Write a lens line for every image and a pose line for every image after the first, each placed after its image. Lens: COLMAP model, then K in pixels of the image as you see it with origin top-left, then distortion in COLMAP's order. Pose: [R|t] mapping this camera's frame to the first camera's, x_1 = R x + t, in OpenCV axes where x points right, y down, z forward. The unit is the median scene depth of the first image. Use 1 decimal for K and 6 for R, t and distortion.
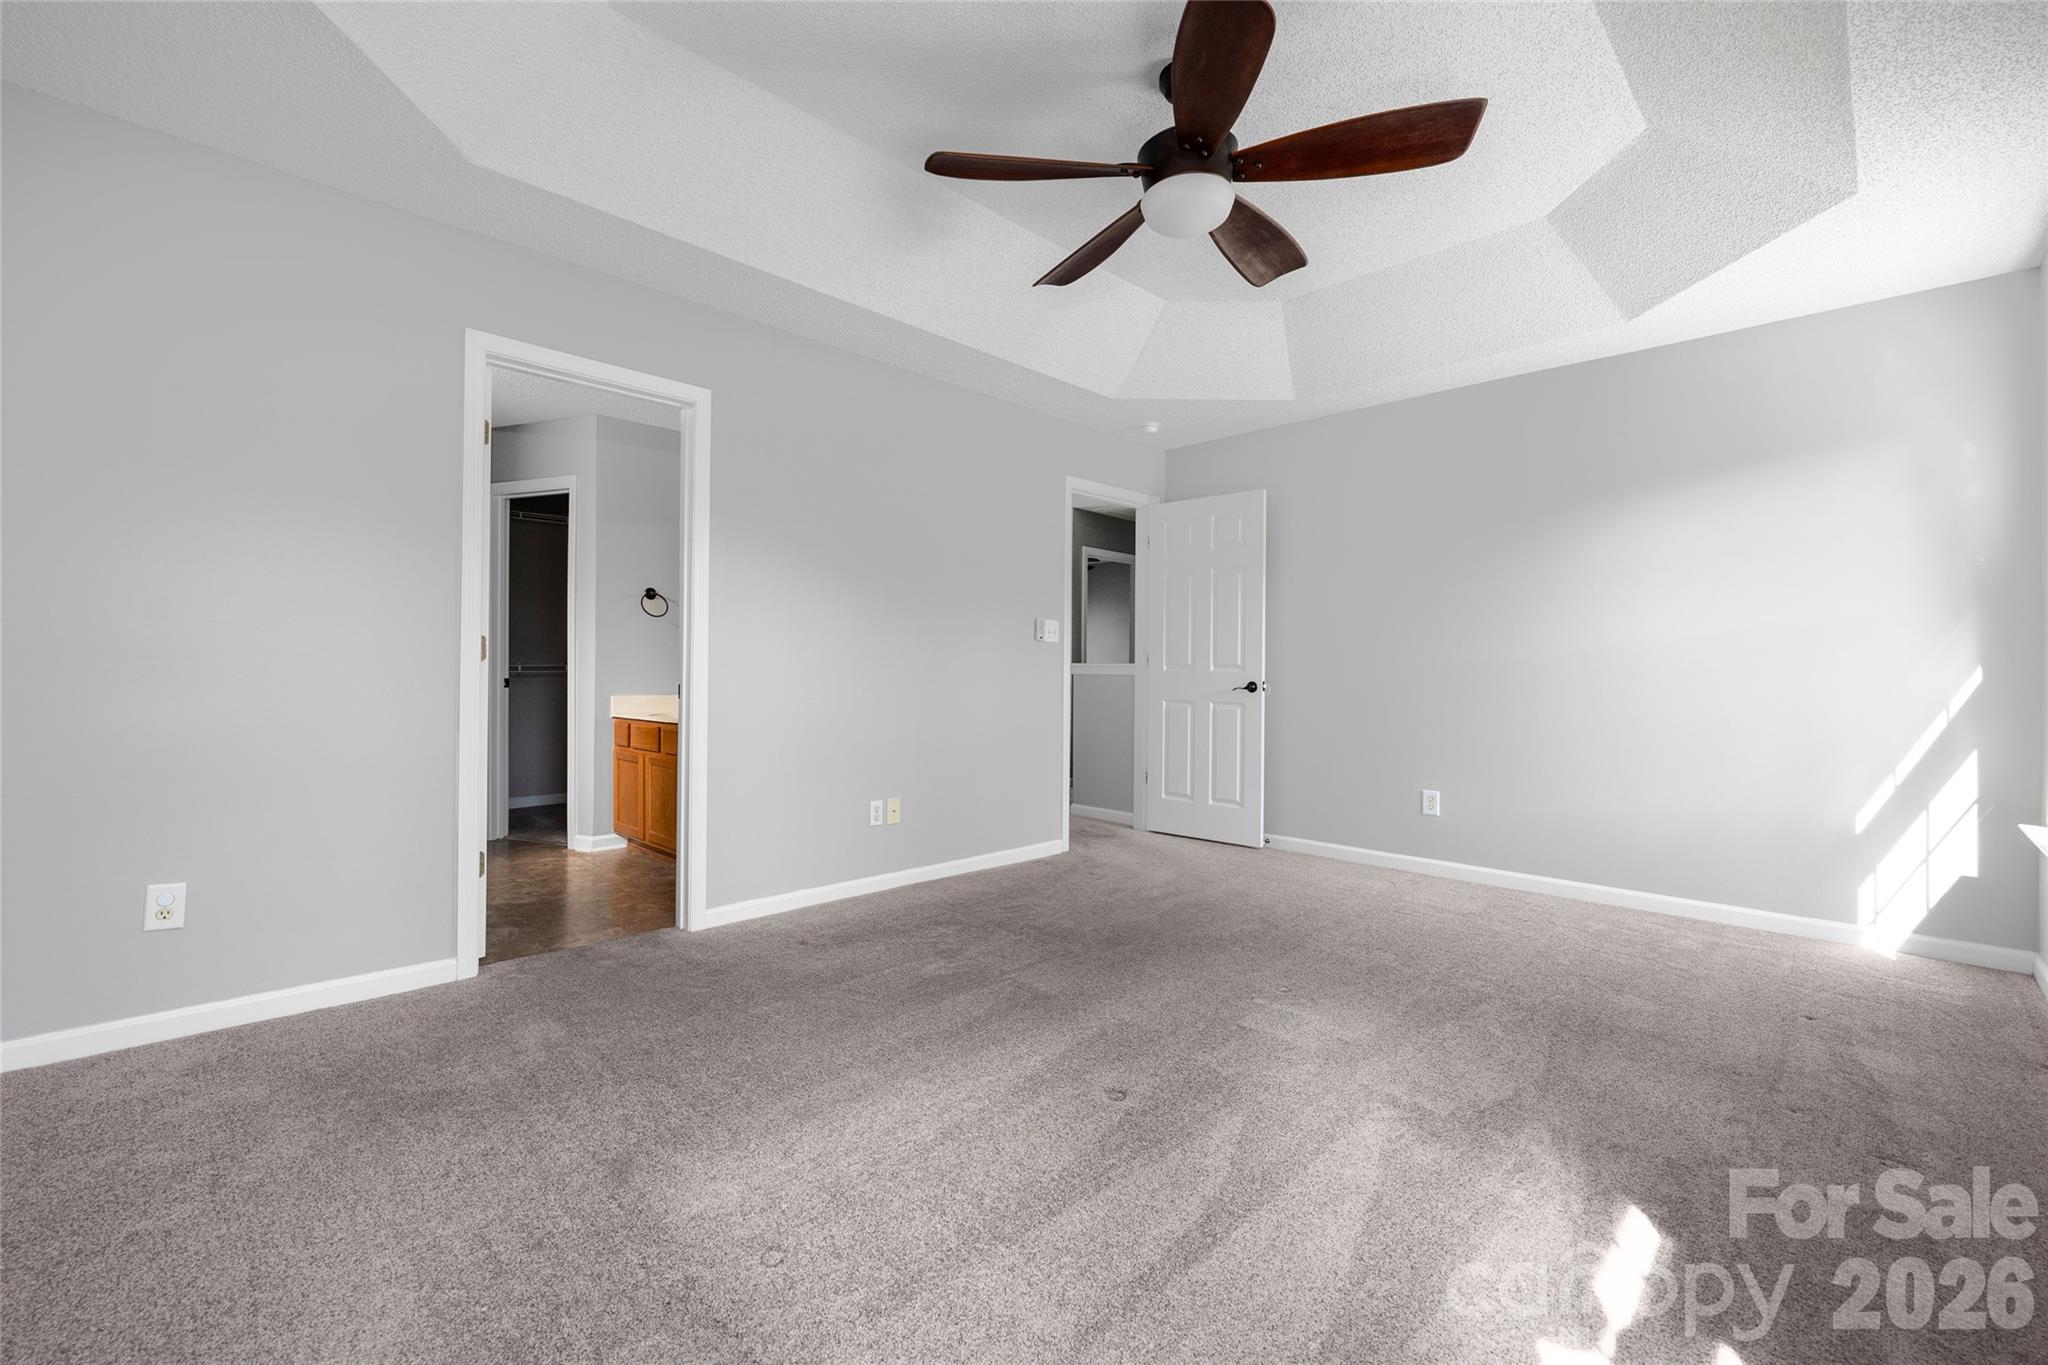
lens RADIAL K [[852.9, 0, 1012.7], [0, 852.9, 669.8], [0, 0, 1]] dist [-0.001287, -0.000163]
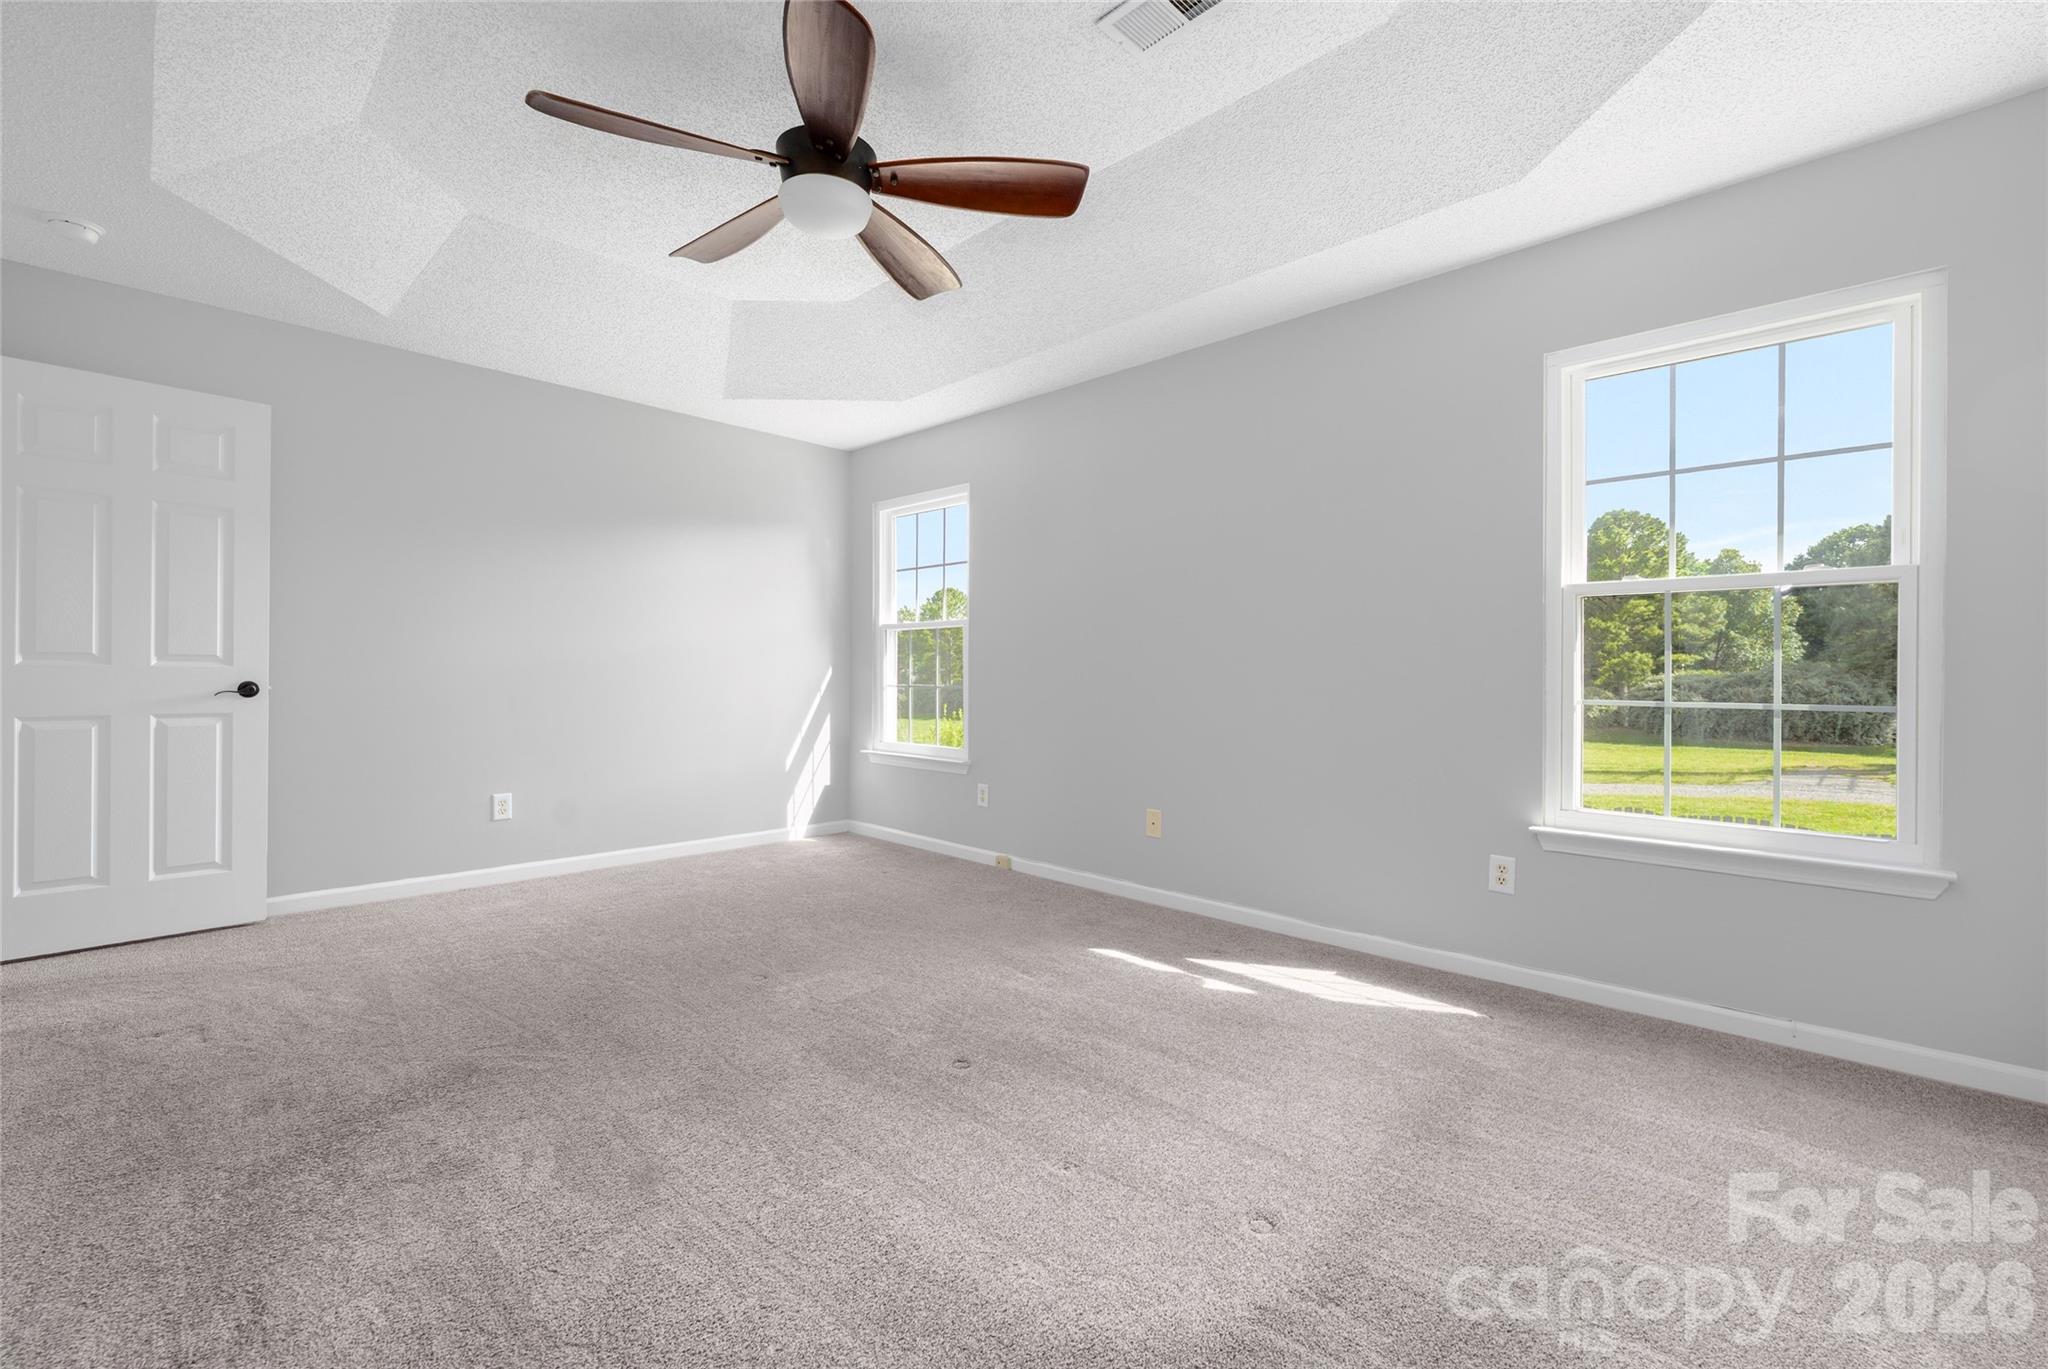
lens RADIAL K [[852.9, 0, 1012.7], [0, 852.9, 671.8], [0, 0, 1]] dist [-0.001287, -0.000163]
pose [[-0.009088, -0.006768, 0.999936, -0.615228], [-0.012790, 0.999896, 0.006651, -0.009351], [-0.999877, -0.012729, -0.009174, 0.597128]]
